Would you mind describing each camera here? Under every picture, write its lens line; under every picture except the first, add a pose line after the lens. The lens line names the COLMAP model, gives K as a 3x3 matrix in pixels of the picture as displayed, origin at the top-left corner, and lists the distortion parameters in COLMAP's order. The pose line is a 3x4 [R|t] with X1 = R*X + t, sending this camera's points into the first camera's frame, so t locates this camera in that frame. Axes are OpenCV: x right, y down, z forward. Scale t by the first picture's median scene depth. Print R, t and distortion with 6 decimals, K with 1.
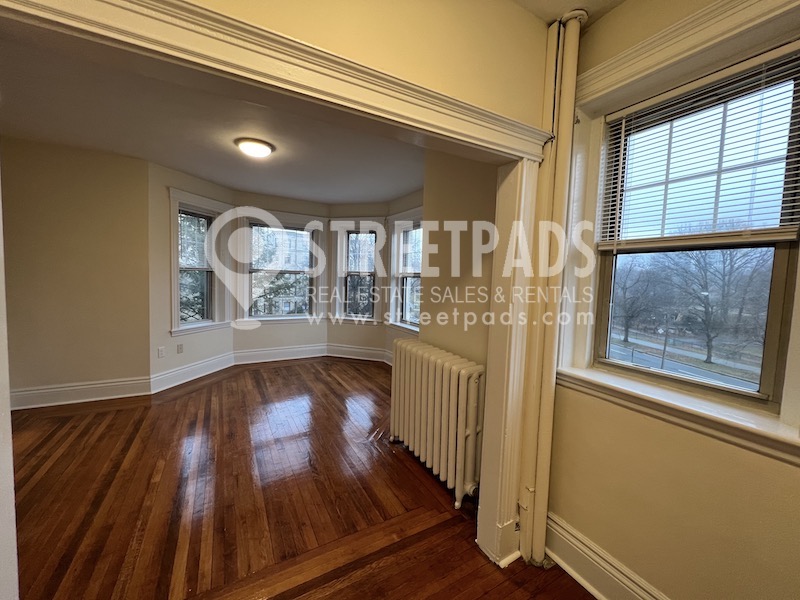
lens RADIAL K [[319.6, 0, 397.0], [0, 319.6, 298.2], [0, 0, 1]] dist [-0.001122, 0.000015]
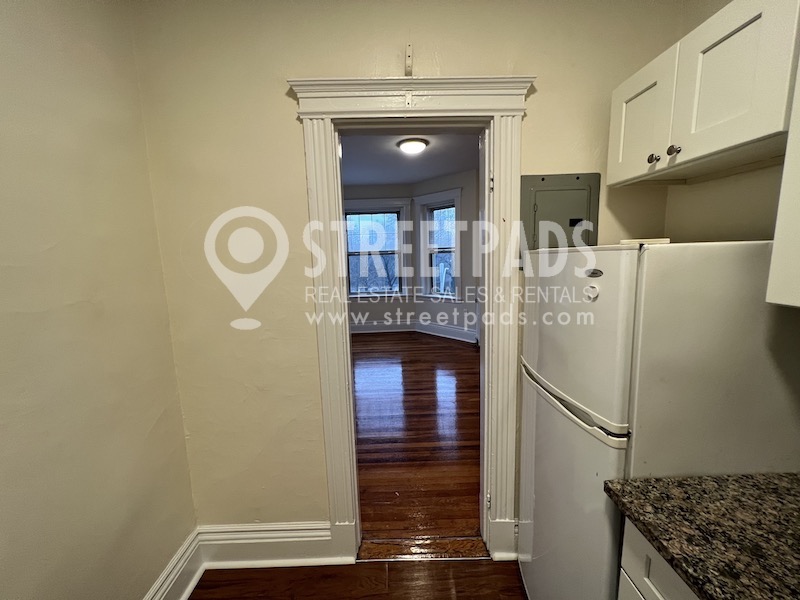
lens RADIAL K [[319.6, 0, 397.0], [0, 319.6, 298.2], [0, 0, 1]] dist [-0.001122, 0.000015]
pose [[0.479130, -0.166933, 0.861724, -1.304057], [0.103887, 0.985633, 0.133174, -0.070473], [-0.871574, 0.025714, 0.489588, 0.413110]]
